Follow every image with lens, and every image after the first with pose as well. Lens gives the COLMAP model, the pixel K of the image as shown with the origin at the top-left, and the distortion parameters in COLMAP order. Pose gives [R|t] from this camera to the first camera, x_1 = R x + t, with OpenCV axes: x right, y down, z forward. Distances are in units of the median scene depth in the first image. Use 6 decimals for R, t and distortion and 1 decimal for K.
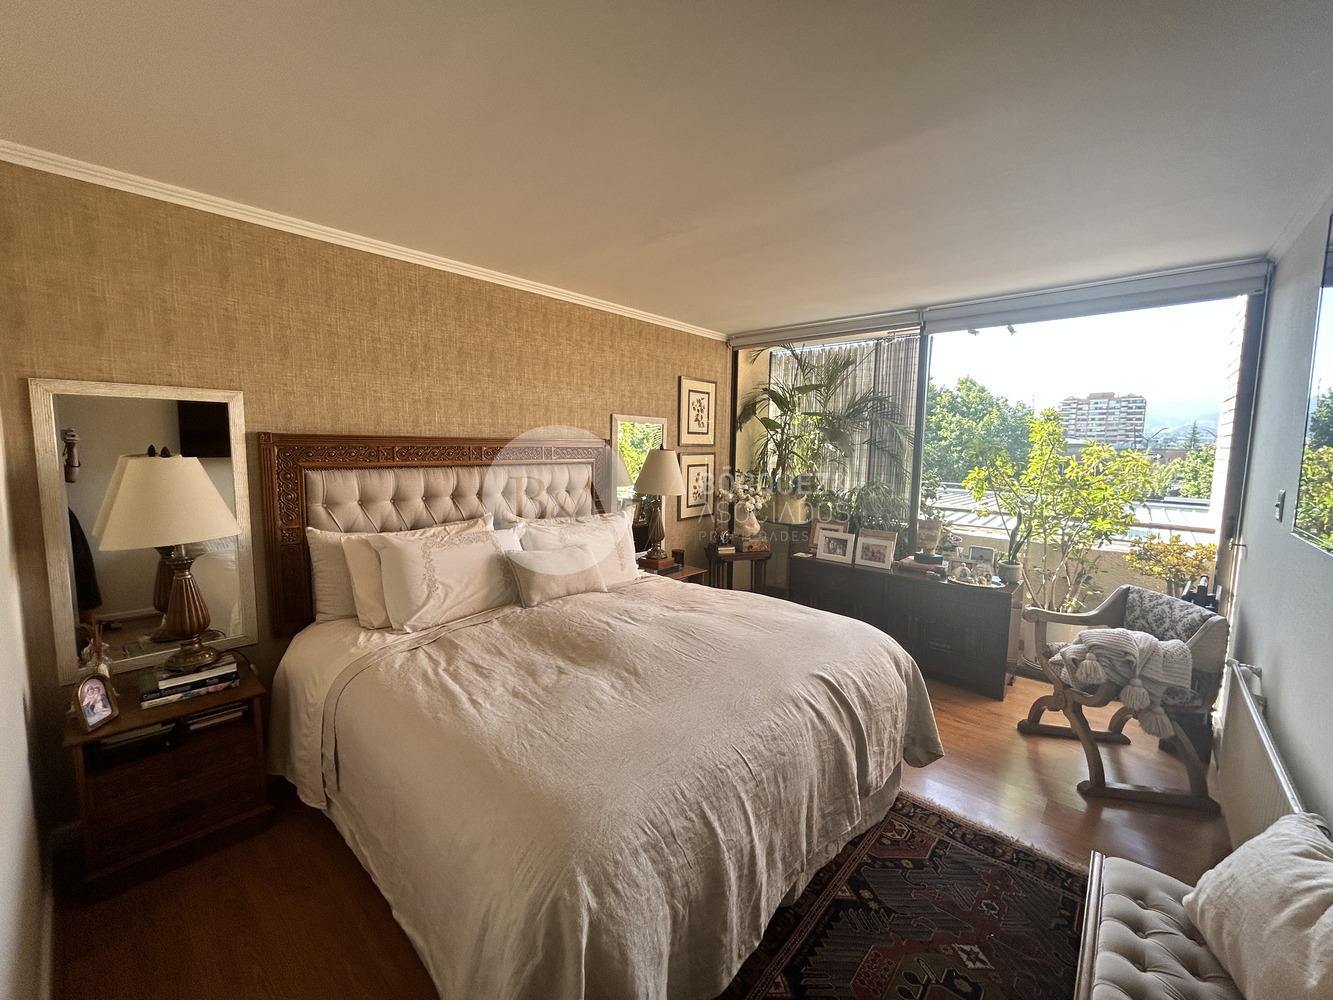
lens RADIAL K [[538.3, 0, 657.2], [0, 538.3, 506.4], [0, 0, 1]] dist [-0.003550, 0.001198]
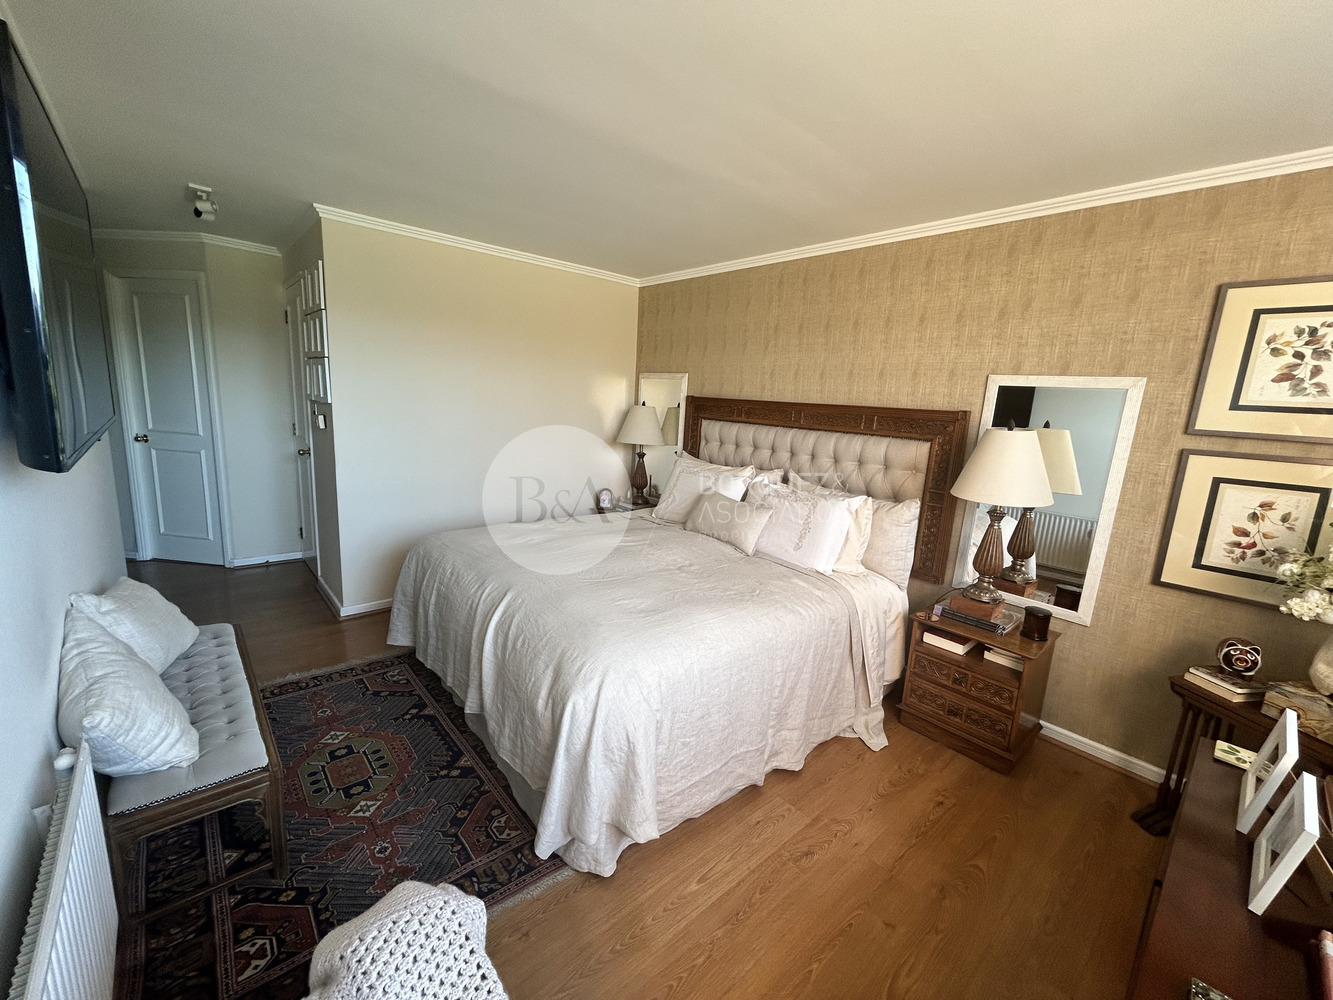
lens RADIAL K [[538.3, 0, 655.1], [0, 538.3, 492.4], [0, 0, 1]] dist [-0.003550, 0.001198]
pose [[-0.116554, 0.155313, -0.980965, 0.752538], [-0.174518, 0.969127, 0.174174, -0.080725], [0.977731, 0.191497, -0.085851, 0.762400]]
